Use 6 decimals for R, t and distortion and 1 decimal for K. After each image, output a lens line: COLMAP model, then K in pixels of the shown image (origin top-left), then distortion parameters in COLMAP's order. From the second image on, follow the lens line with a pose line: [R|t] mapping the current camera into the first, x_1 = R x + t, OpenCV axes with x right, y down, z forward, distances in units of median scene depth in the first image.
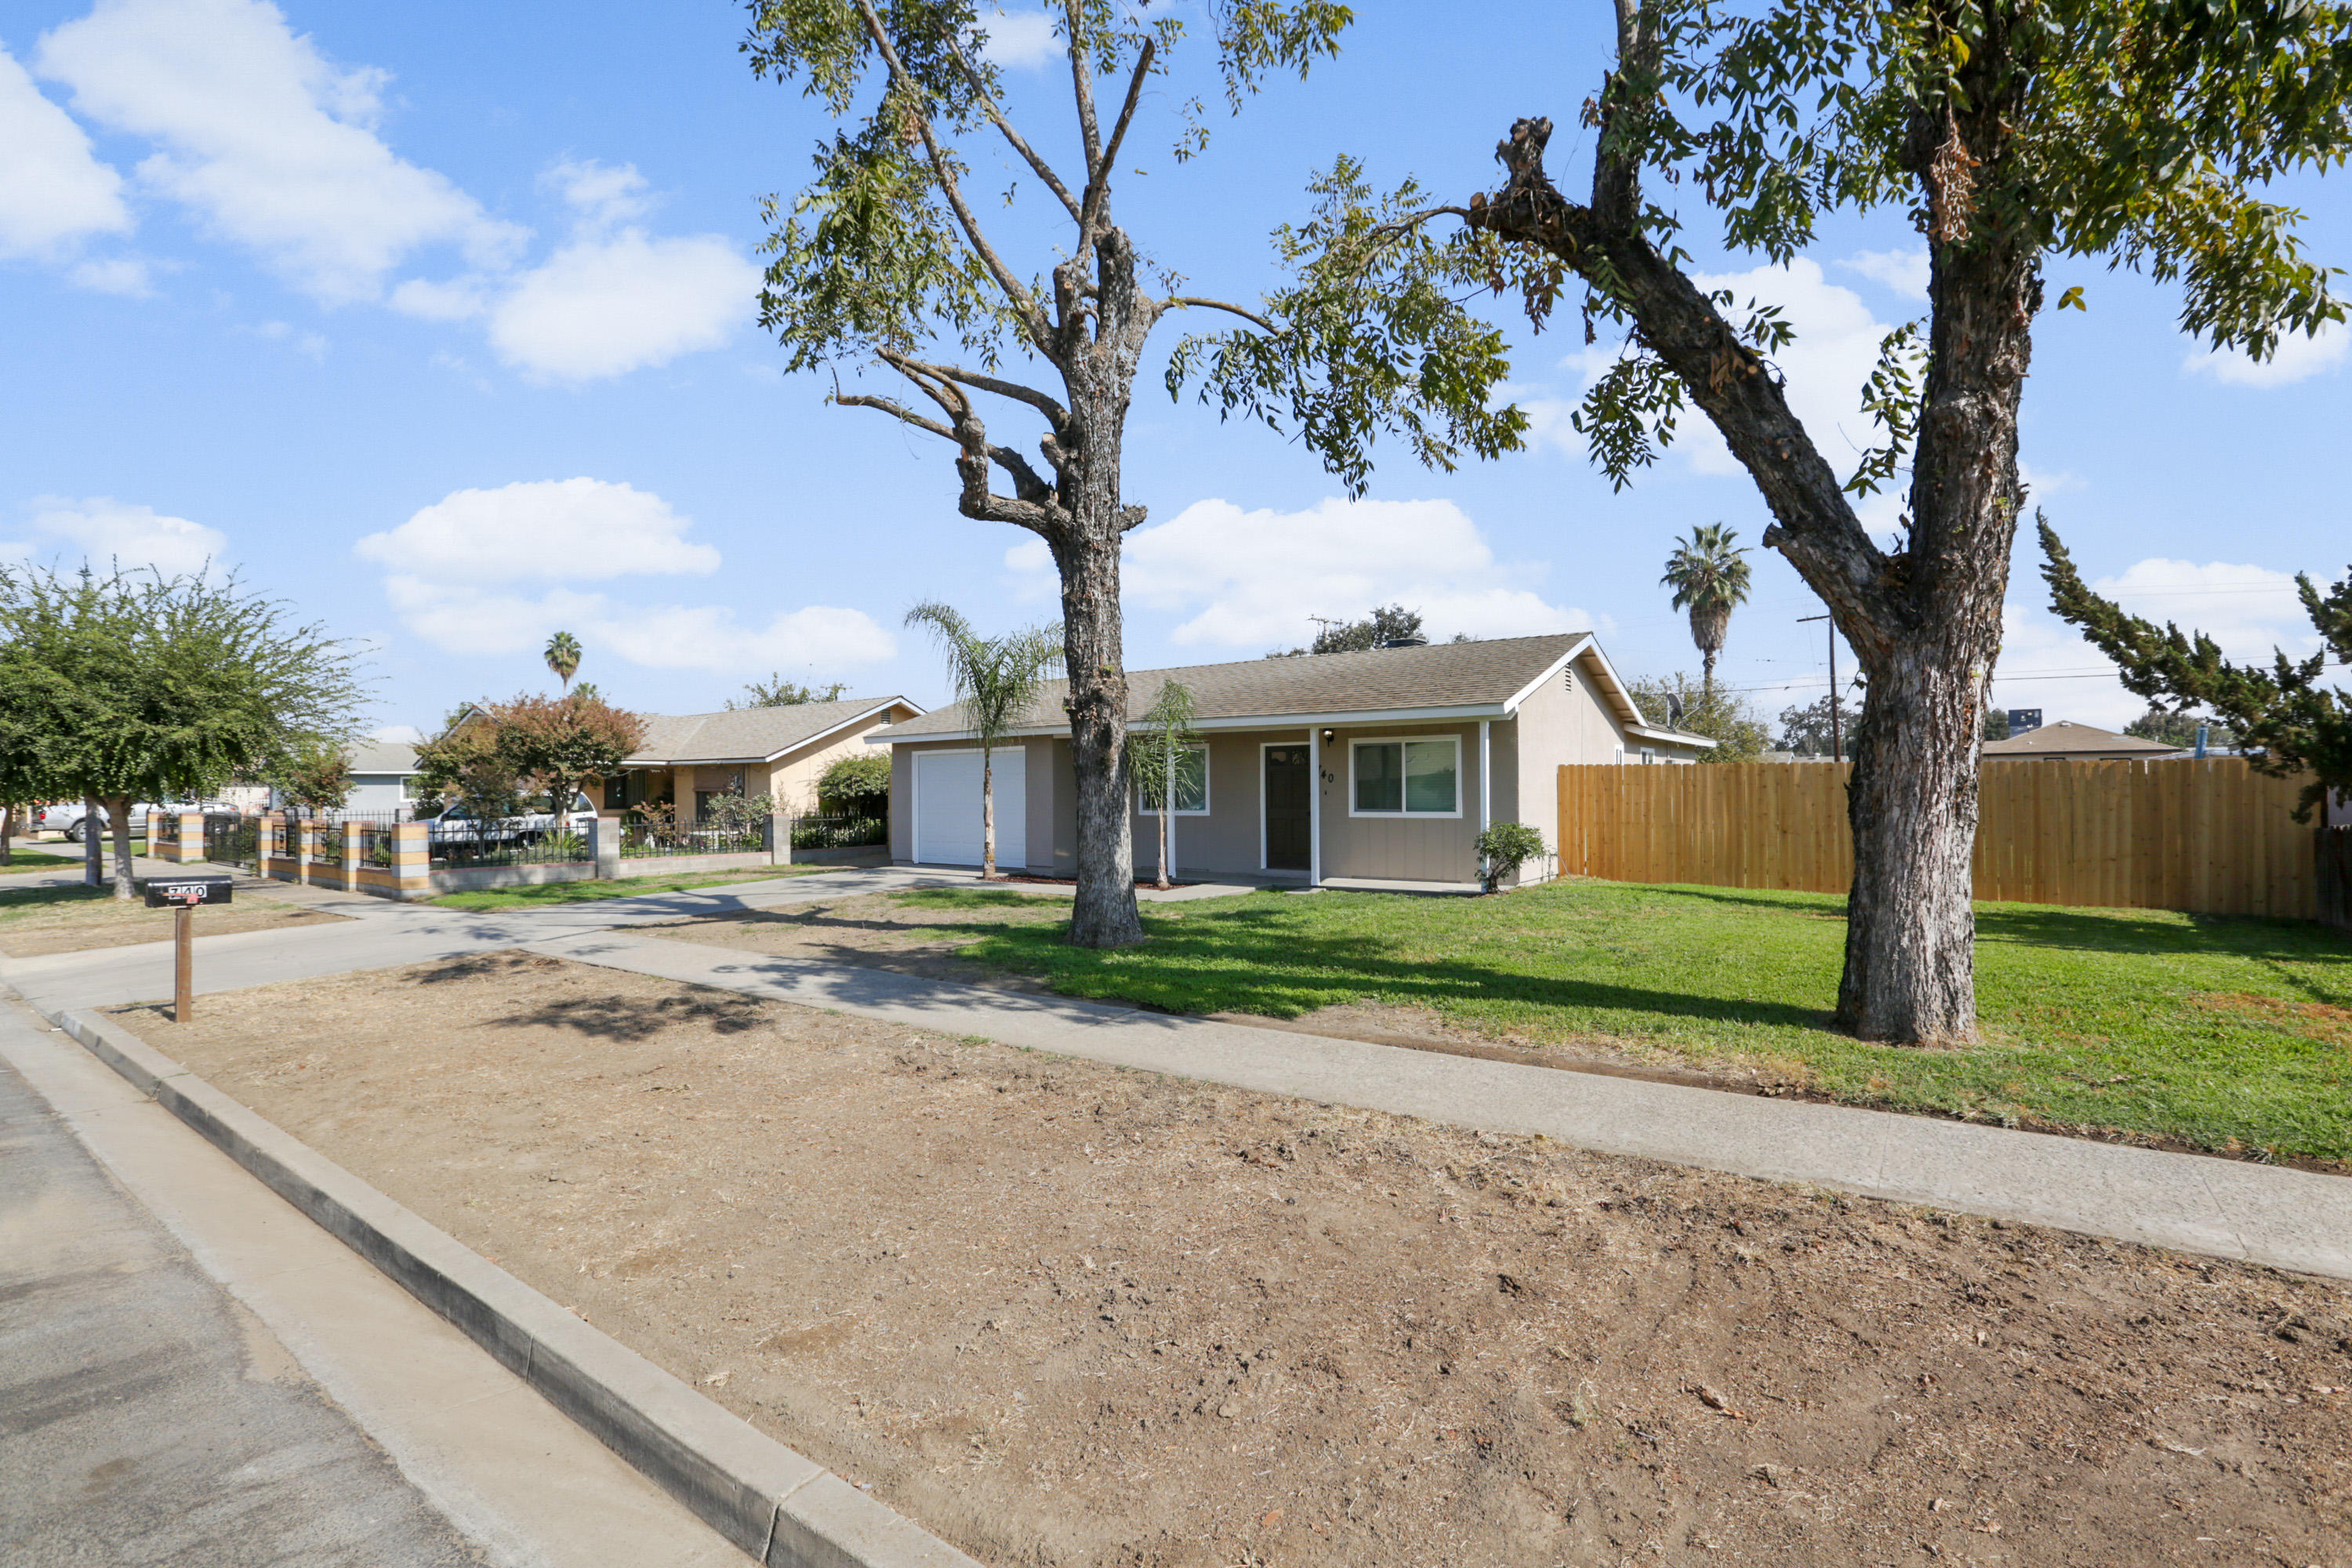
lens RADIAL K [[1104.3, 0, 1196.4], [0, 1104.3, 778.9], [0, 0, 1]] dist [-0.004008, -0.000193]
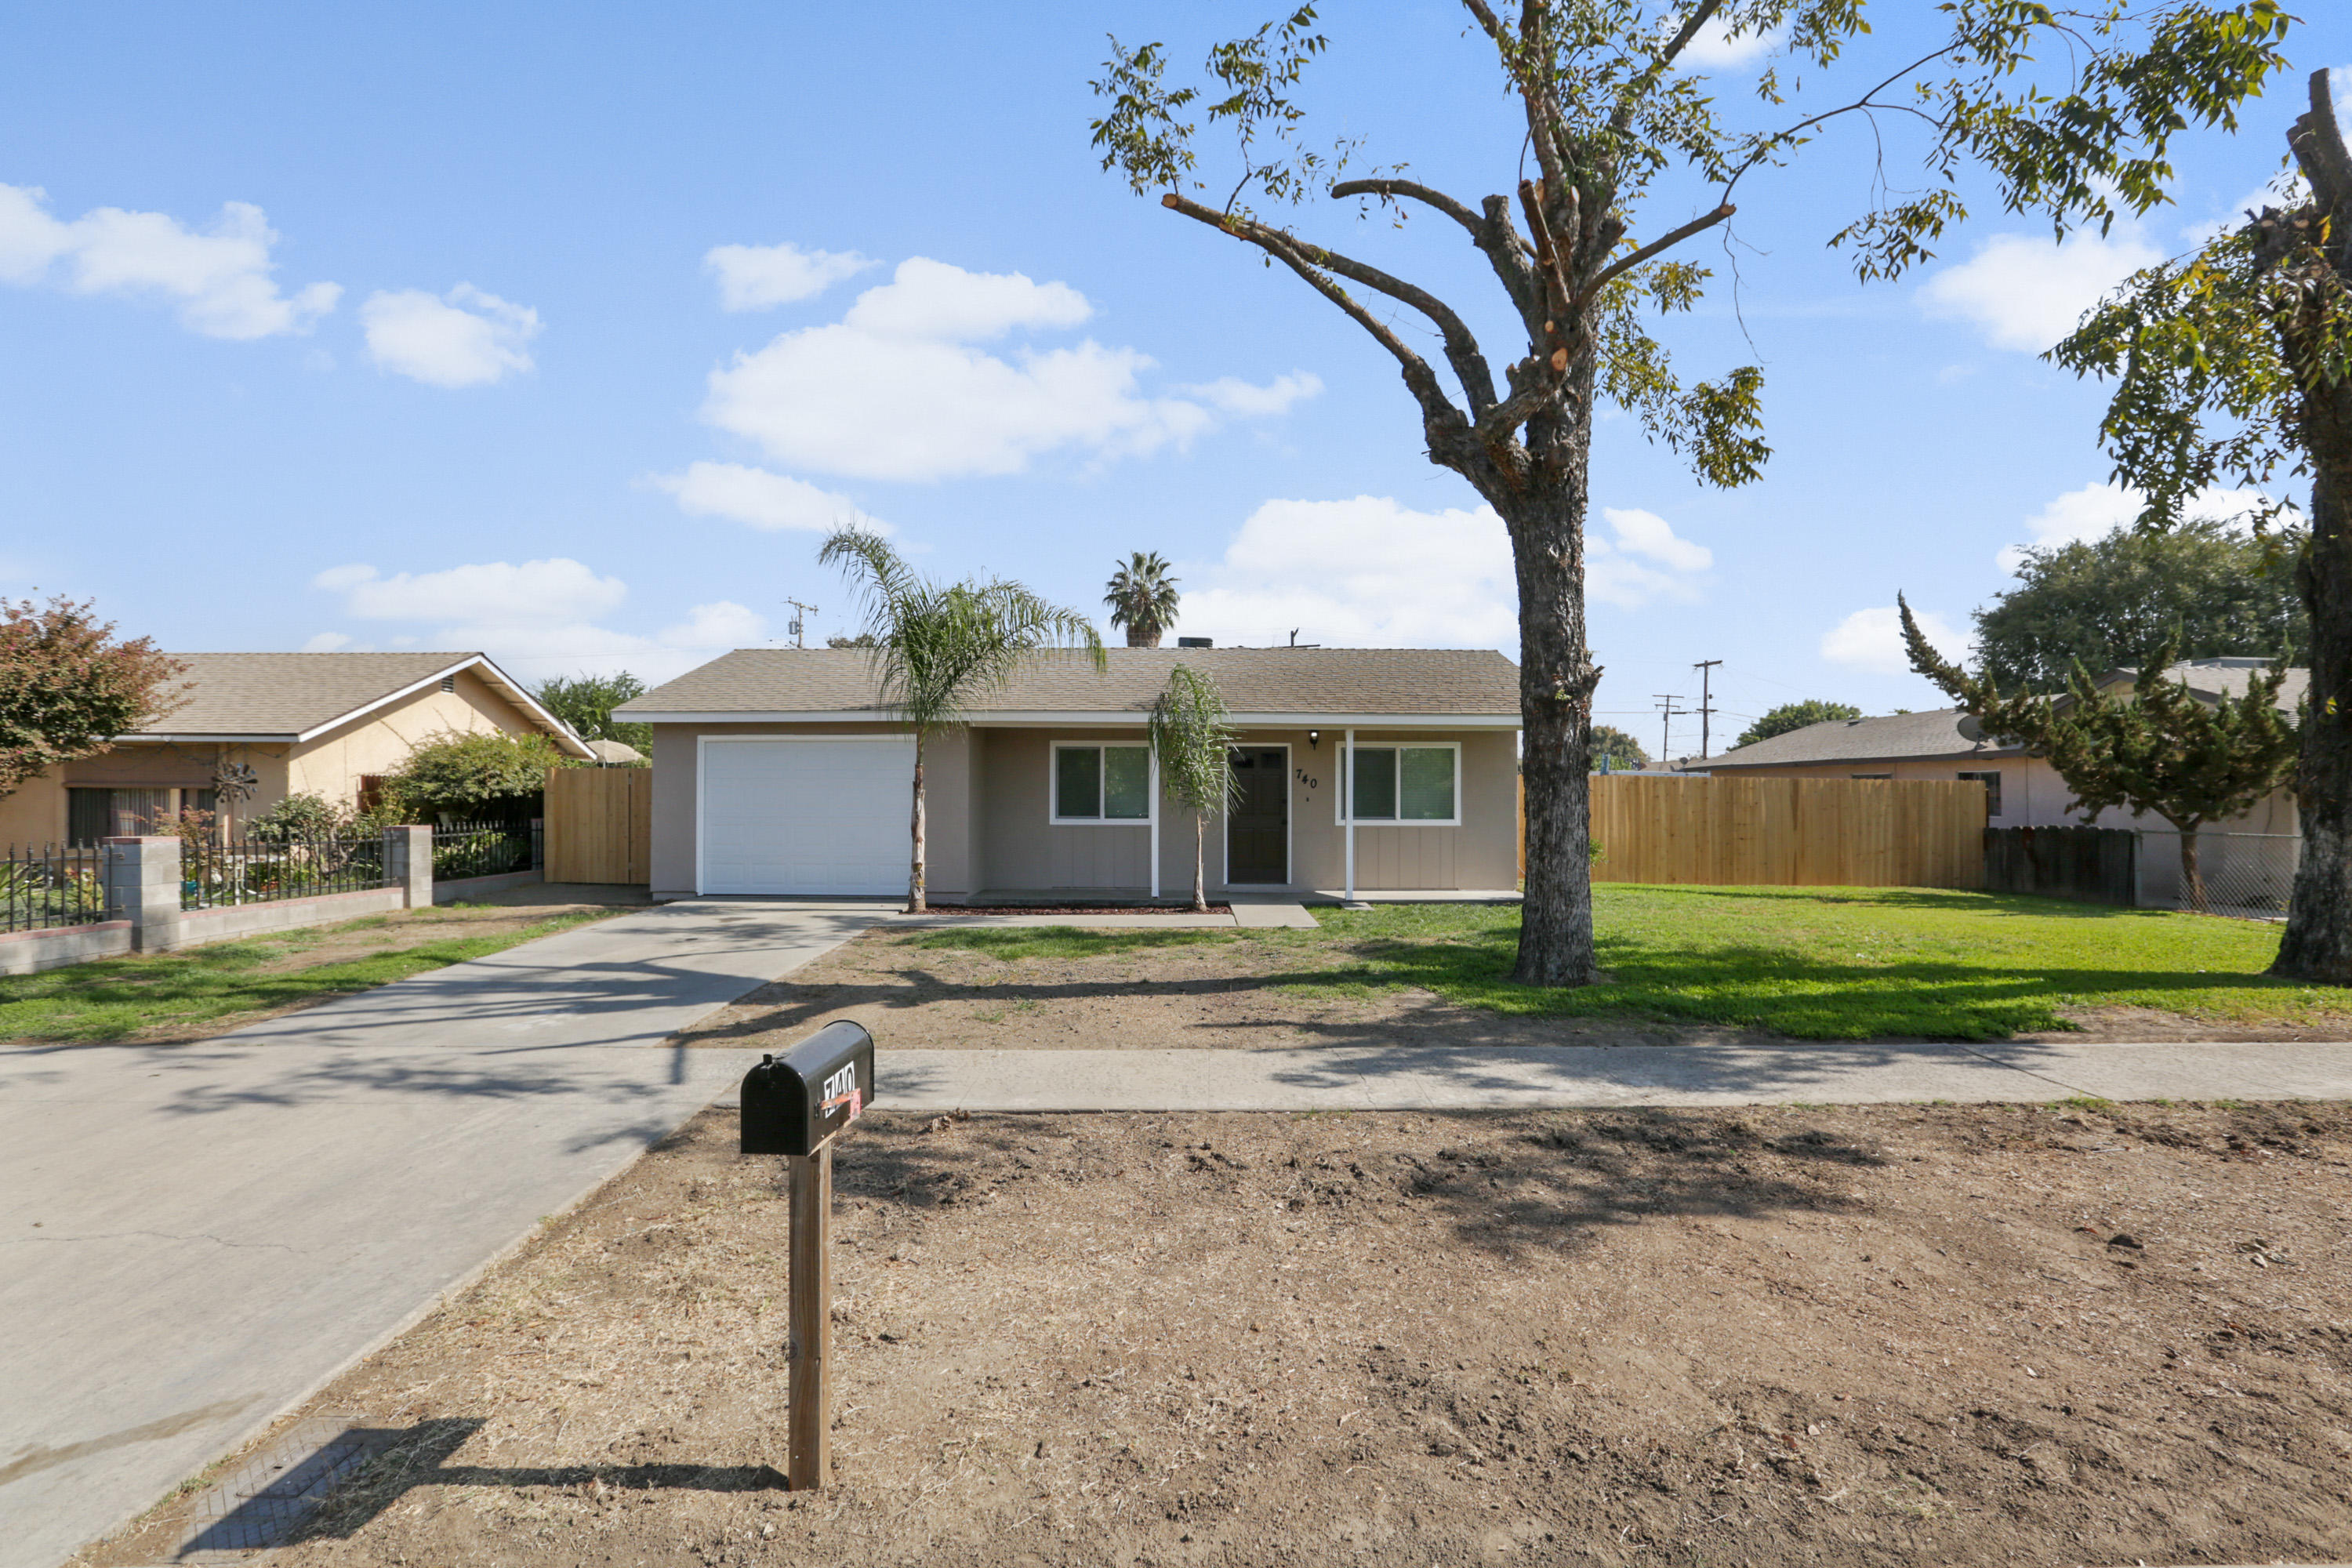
lens RADIAL K [[1104.3, 0, 1181.3], [0, 1104.3, 802.7], [0, 0, 1]] dist [-0.004008, -0.000193]
pose [[0.803522, 0.003113, 0.595266, -0.452115], [-0.014631, 0.999787, 0.014522, 0.002823], [-0.595095, -0.020378, 0.803397, 0.269025]]
